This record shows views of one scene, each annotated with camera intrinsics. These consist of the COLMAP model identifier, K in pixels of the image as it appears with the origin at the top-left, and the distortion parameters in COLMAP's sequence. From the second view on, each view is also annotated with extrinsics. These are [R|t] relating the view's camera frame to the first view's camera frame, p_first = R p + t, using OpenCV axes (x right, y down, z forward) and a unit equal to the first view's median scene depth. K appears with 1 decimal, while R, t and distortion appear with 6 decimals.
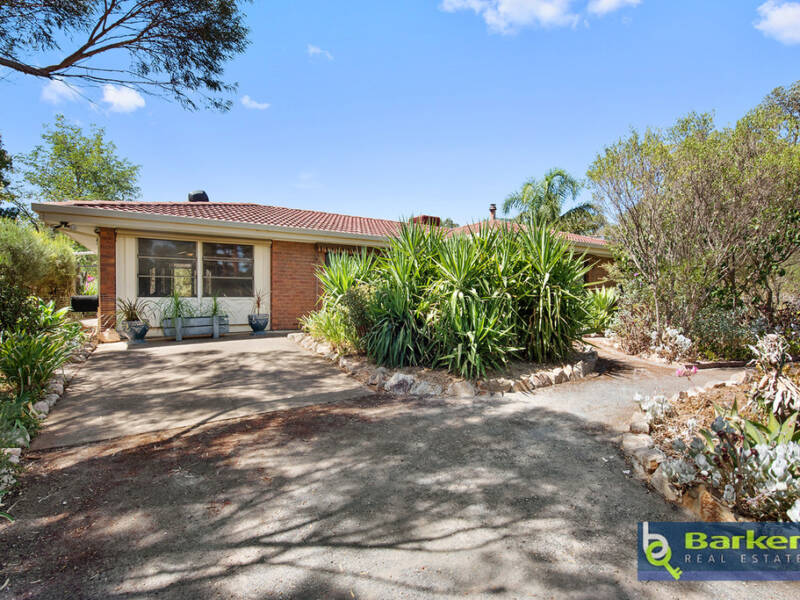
lens RADIAL K [[382.0, 0, 398.8], [0, 382.0, 296.5], [0, 0, 1]] dist [-0.003466, 0.000357]
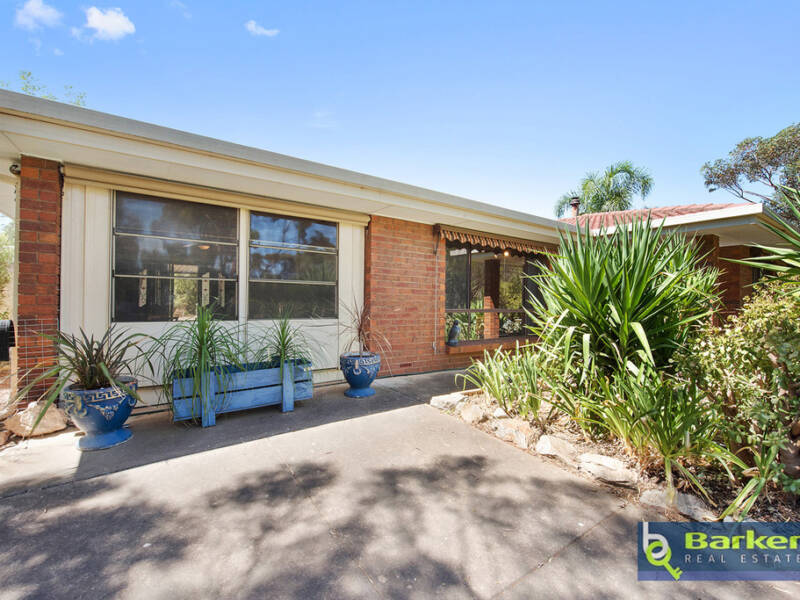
lens RADIAL K [[365.5, 0, 401.2], [0, 365.5, 301.6], [0, 0, 1]] dist [0.000700, -0.001093]
pose [[0.999233, 0.004795, 0.038874, -0.370785], [-0.004320, 0.999915, -0.012285, -0.019152], [-0.038930, 0.012108, 0.999169, 0.568930]]
